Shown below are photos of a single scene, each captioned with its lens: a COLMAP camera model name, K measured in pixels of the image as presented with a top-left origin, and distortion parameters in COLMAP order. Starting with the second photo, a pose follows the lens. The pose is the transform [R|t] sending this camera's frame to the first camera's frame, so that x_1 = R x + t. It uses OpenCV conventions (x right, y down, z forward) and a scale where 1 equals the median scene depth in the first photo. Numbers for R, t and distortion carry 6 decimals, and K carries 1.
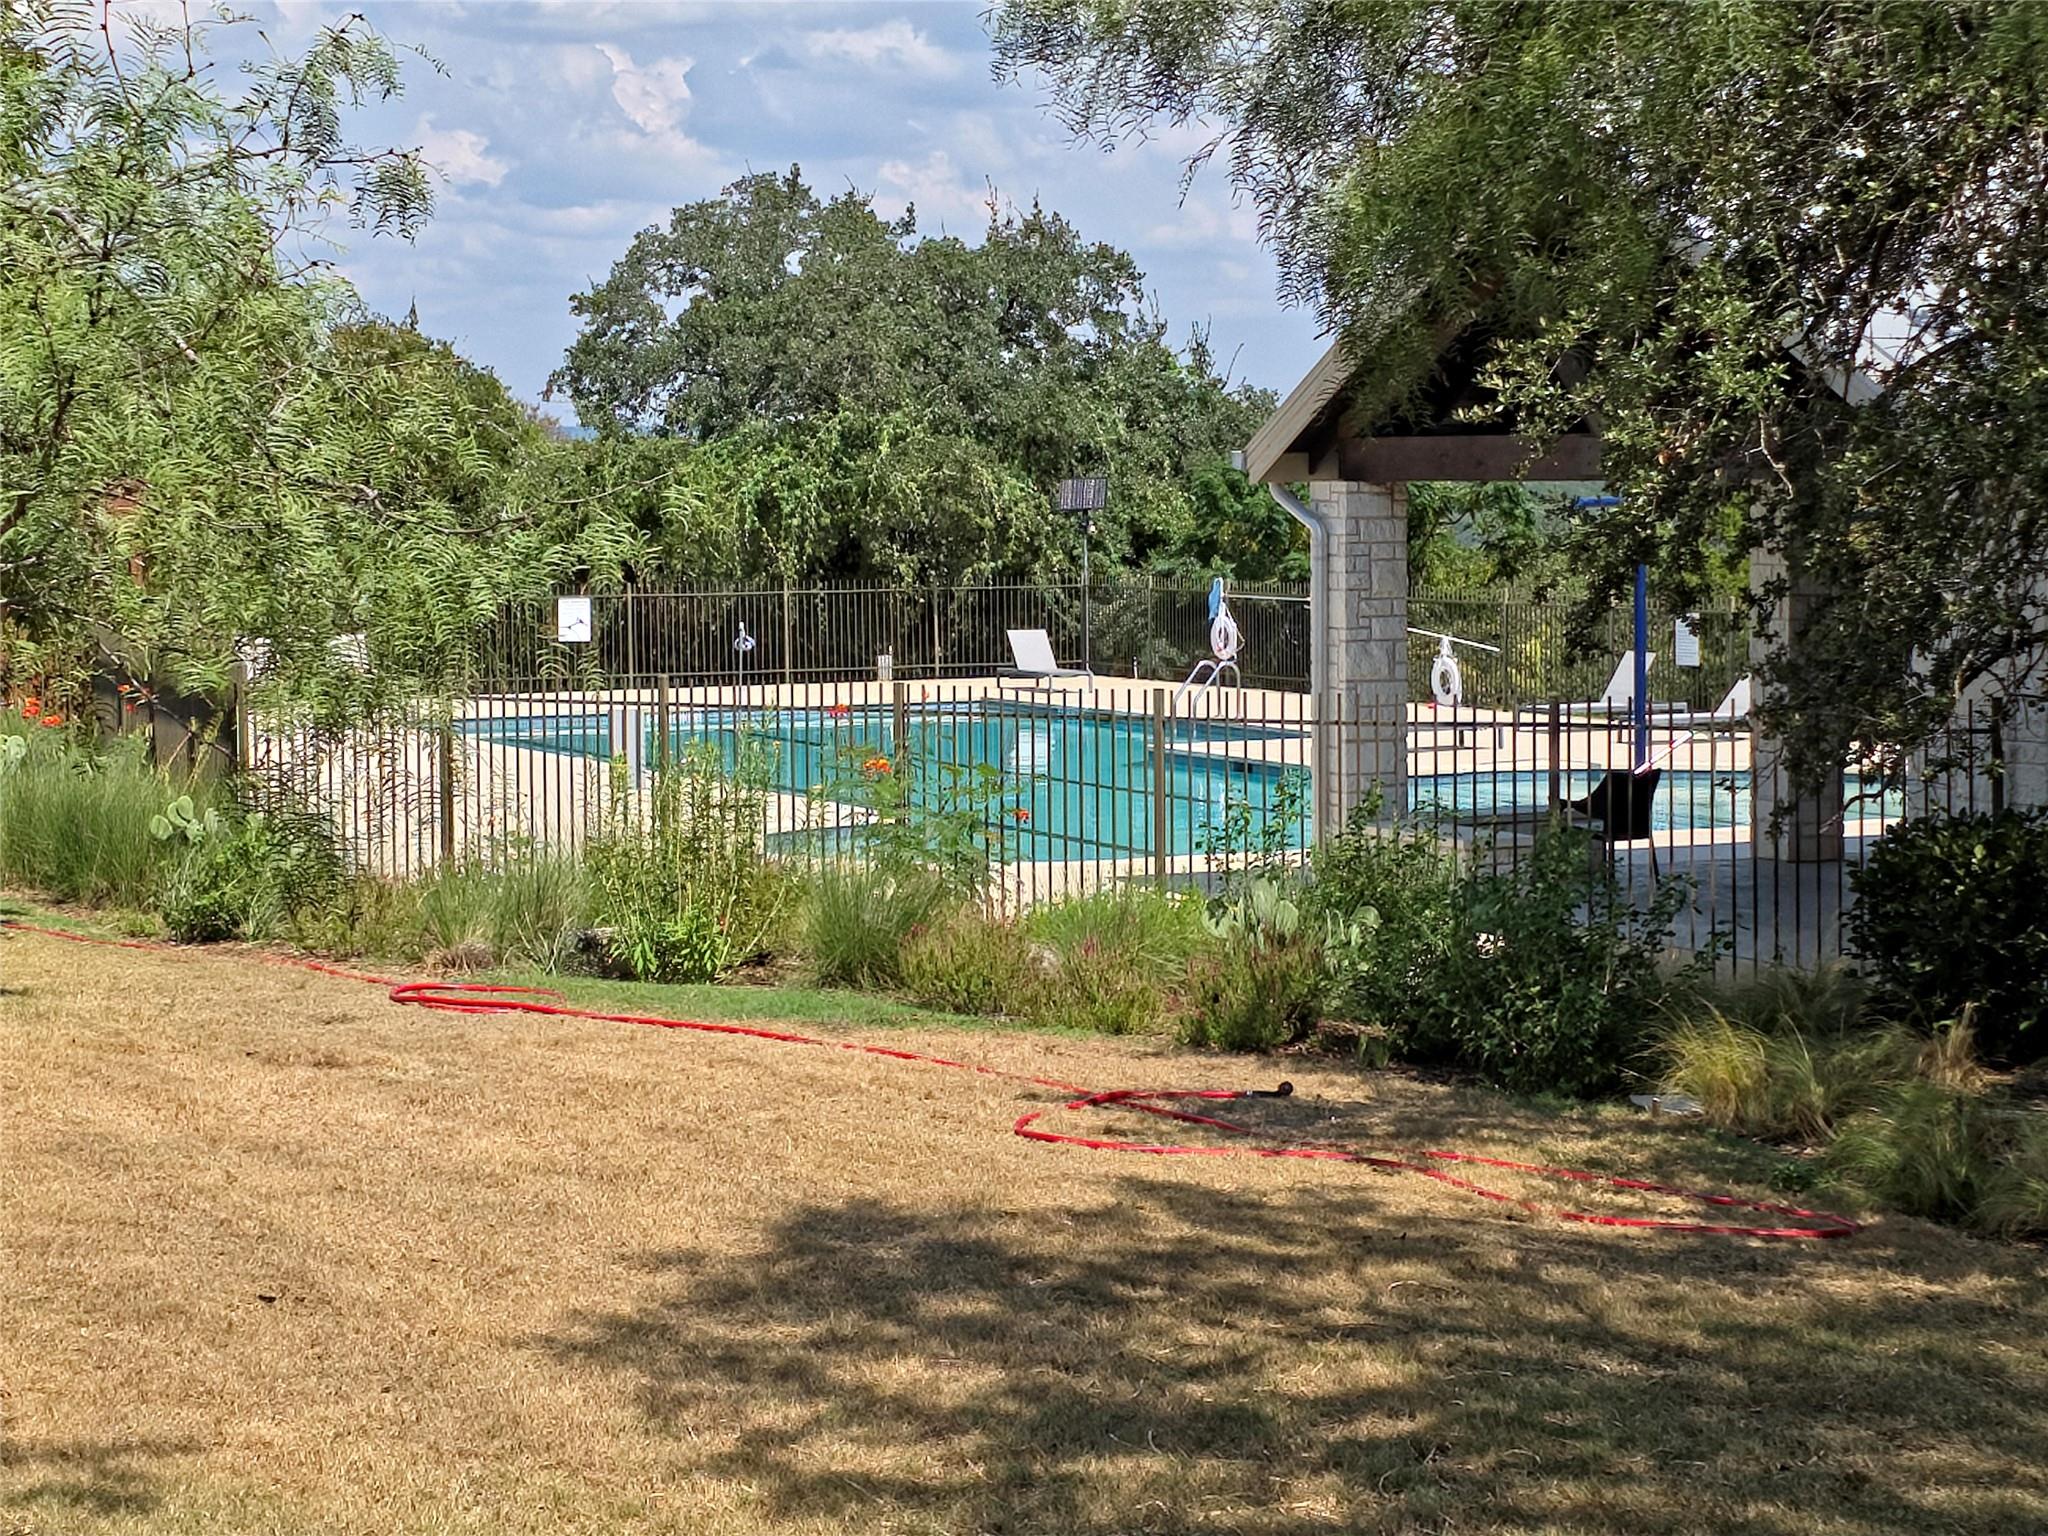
lens RADIAL K [[4247.1, 0, 1023.6], [0, 4247.1, 766.3], [0, 0, 1]] dist [0.134748, 0.000000]
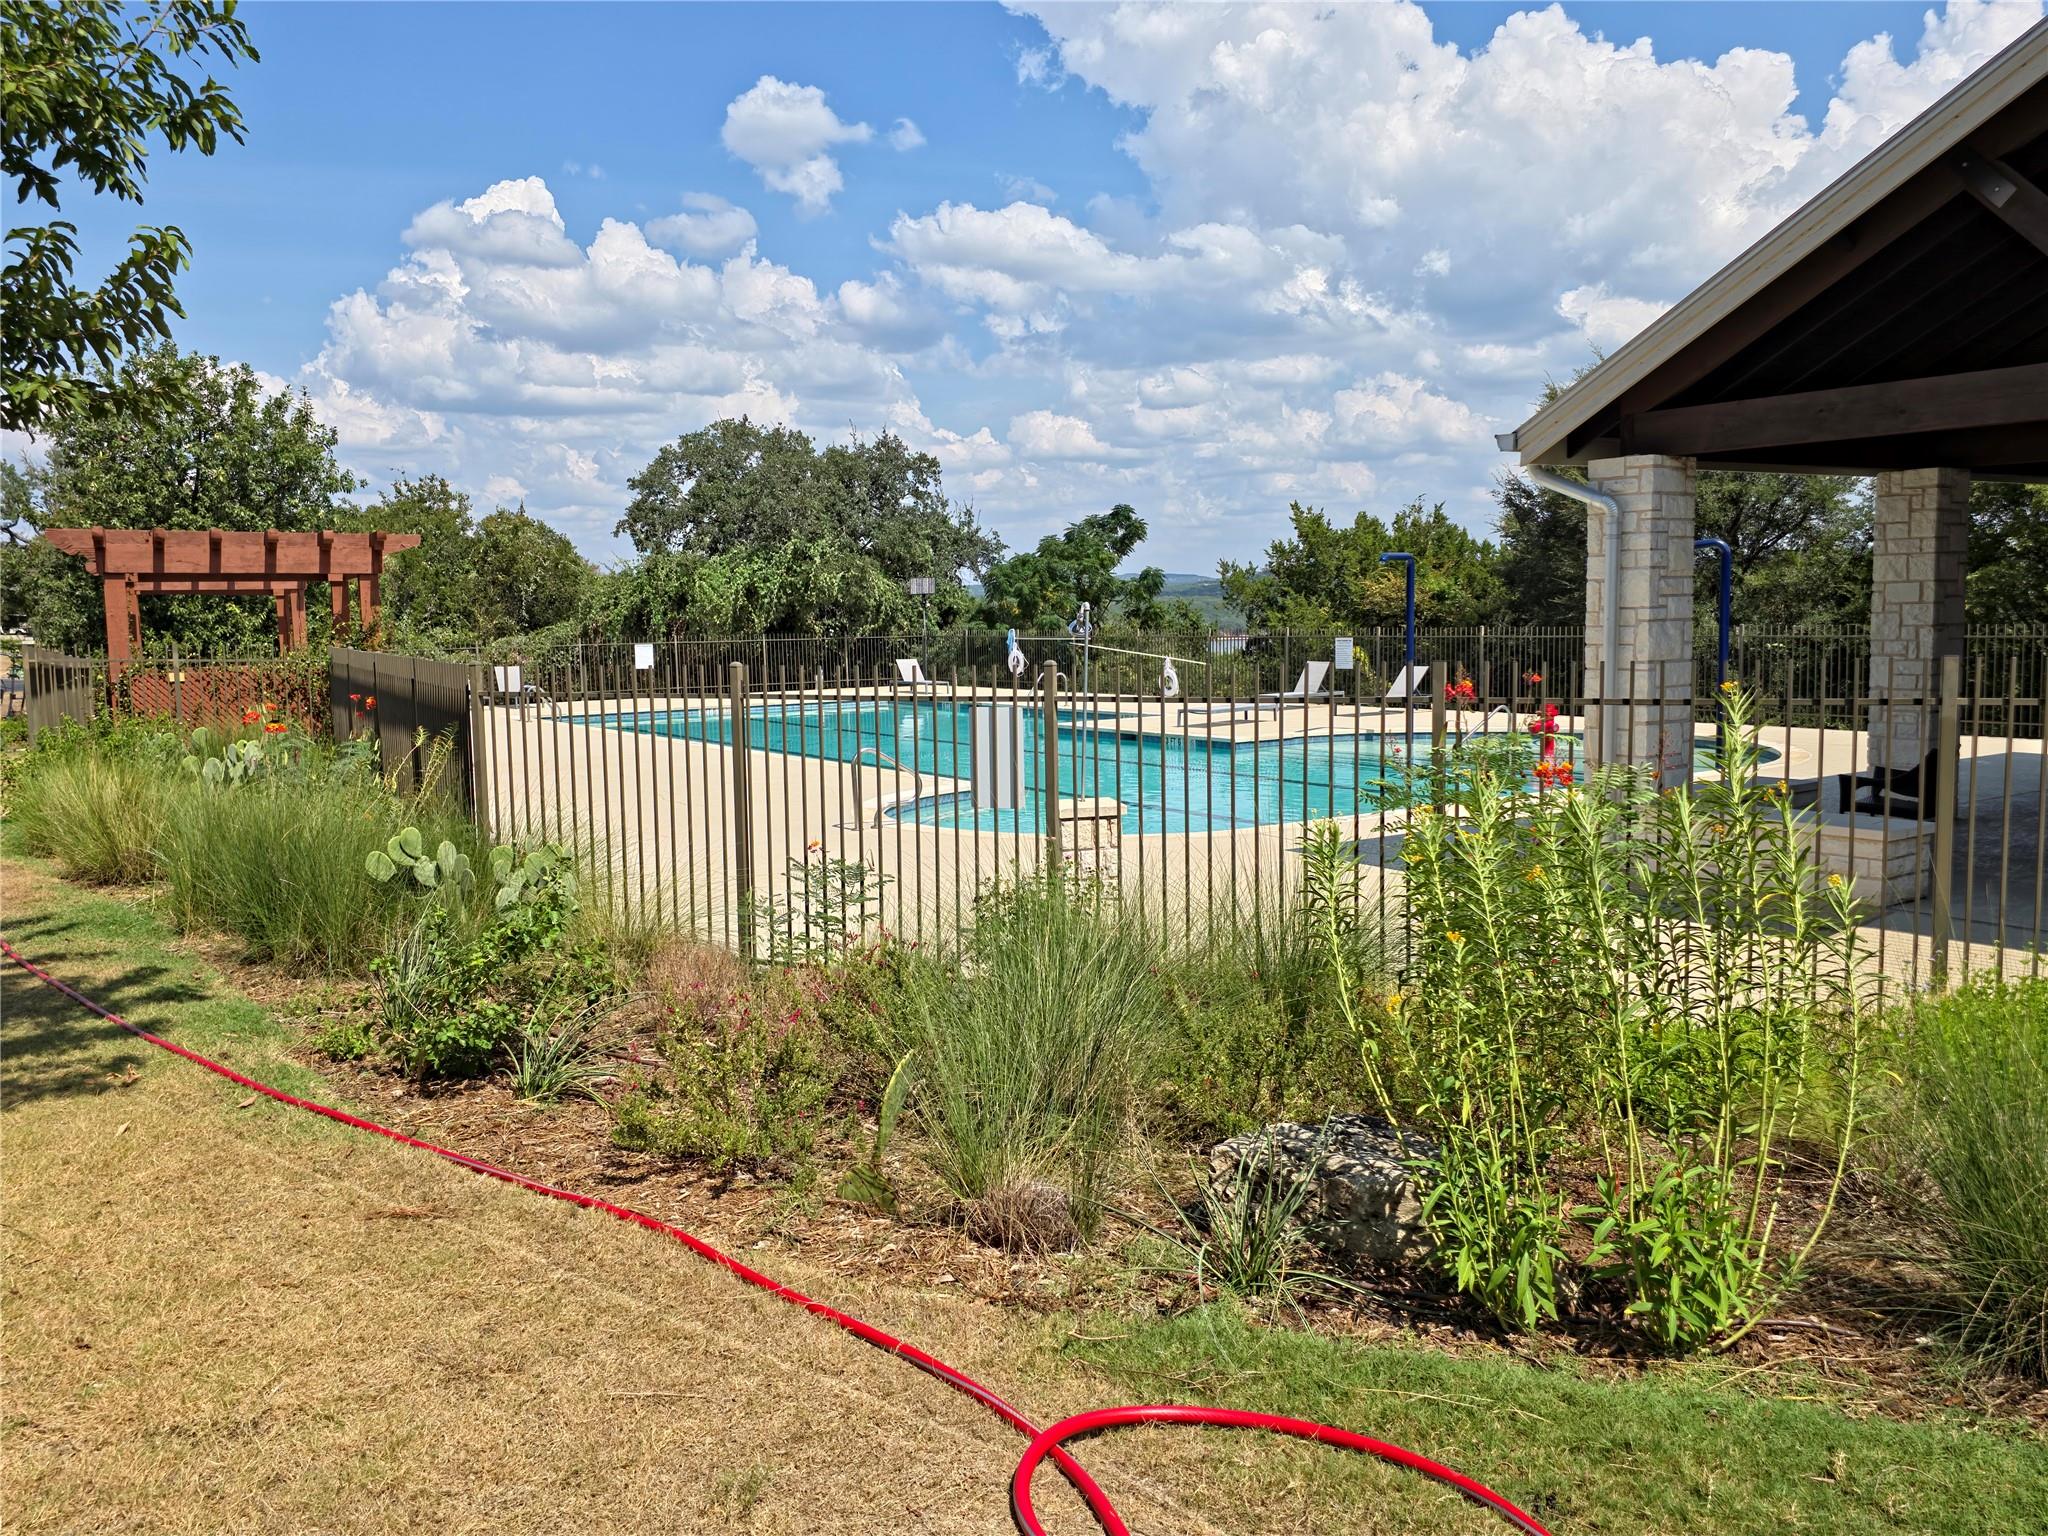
lens RADIAL K [[1651.1, 0, 1039.4], [0, 1651.1, 767.6], [0, 0, 1]] dist [0.037062, -0.003880]
pose [[0.985855, -0.023998, 0.165871, -0.057336], [0.019634, 0.999418, 0.027903, -0.004510], [-0.166444, -0.024252, 0.985753, 0.293405]]
